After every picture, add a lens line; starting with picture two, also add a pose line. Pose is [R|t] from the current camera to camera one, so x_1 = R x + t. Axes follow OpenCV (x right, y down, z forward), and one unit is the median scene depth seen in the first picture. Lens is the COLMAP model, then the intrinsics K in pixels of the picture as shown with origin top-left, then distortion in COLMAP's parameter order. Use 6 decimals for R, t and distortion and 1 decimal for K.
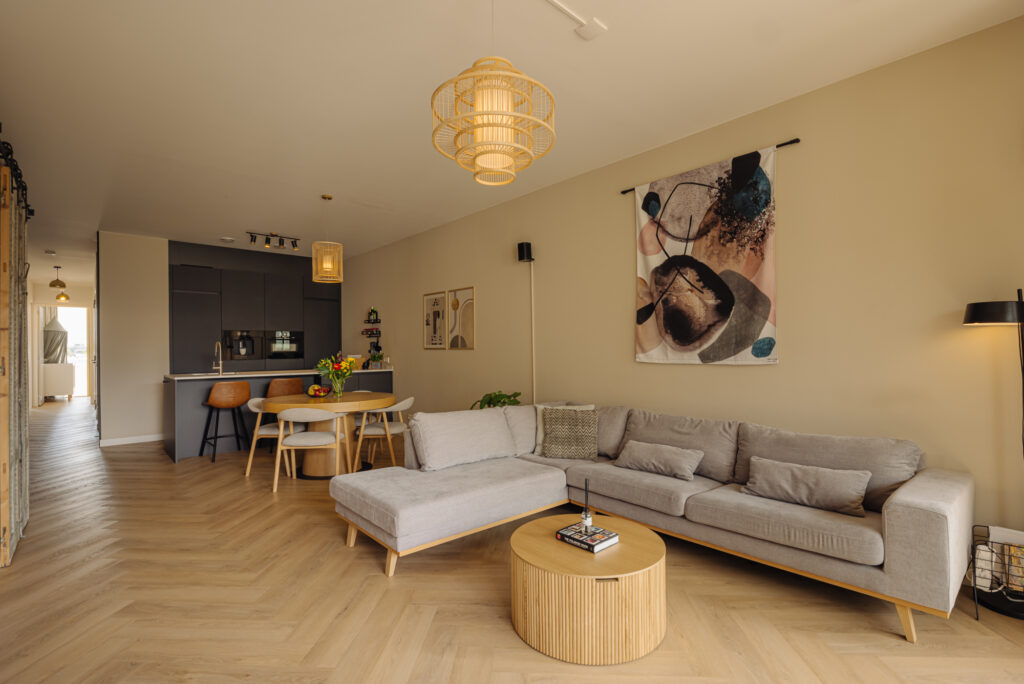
lens RADIAL K [[474.0, 0, 519.6], [0, 474.0, 349.0], [0, 0, 1]] dist [-0.001075, 0.001463]
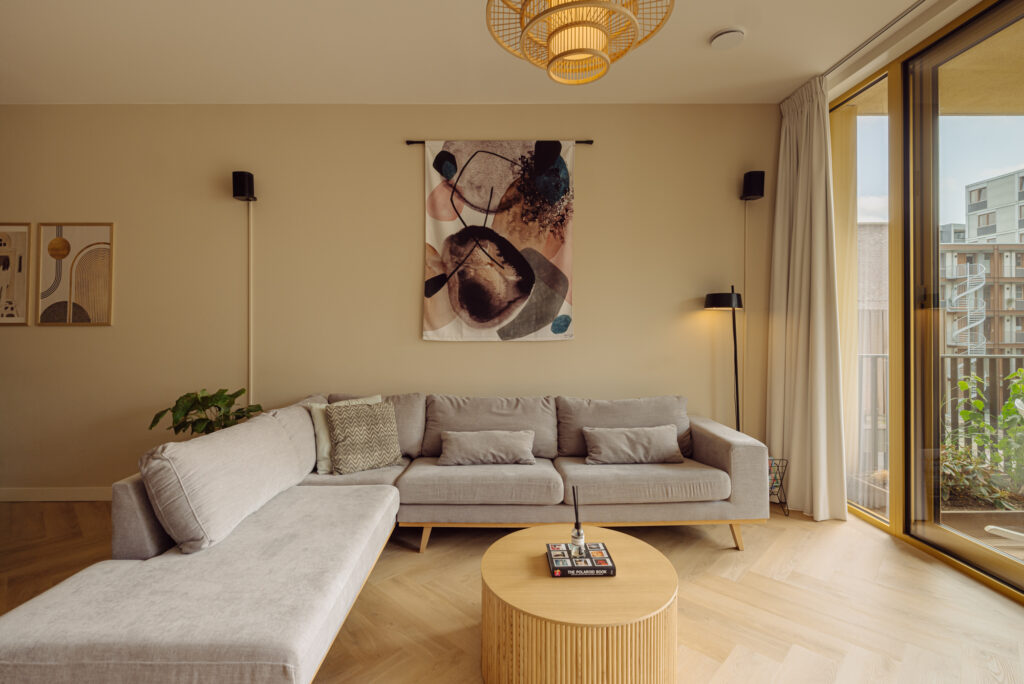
lens RADIAL K [[474.0, 0, 508.5], [0, 474.0, 317.6], [0, 0, 1]] dist [-0.001075, 0.001463]
pose [[0.670249, 0.015279, 0.741979, -0.345340], [-0.001699, 0.999817, -0.019054, 0.002223], [-0.742134, 0.011510, 0.670153, 0.352826]]
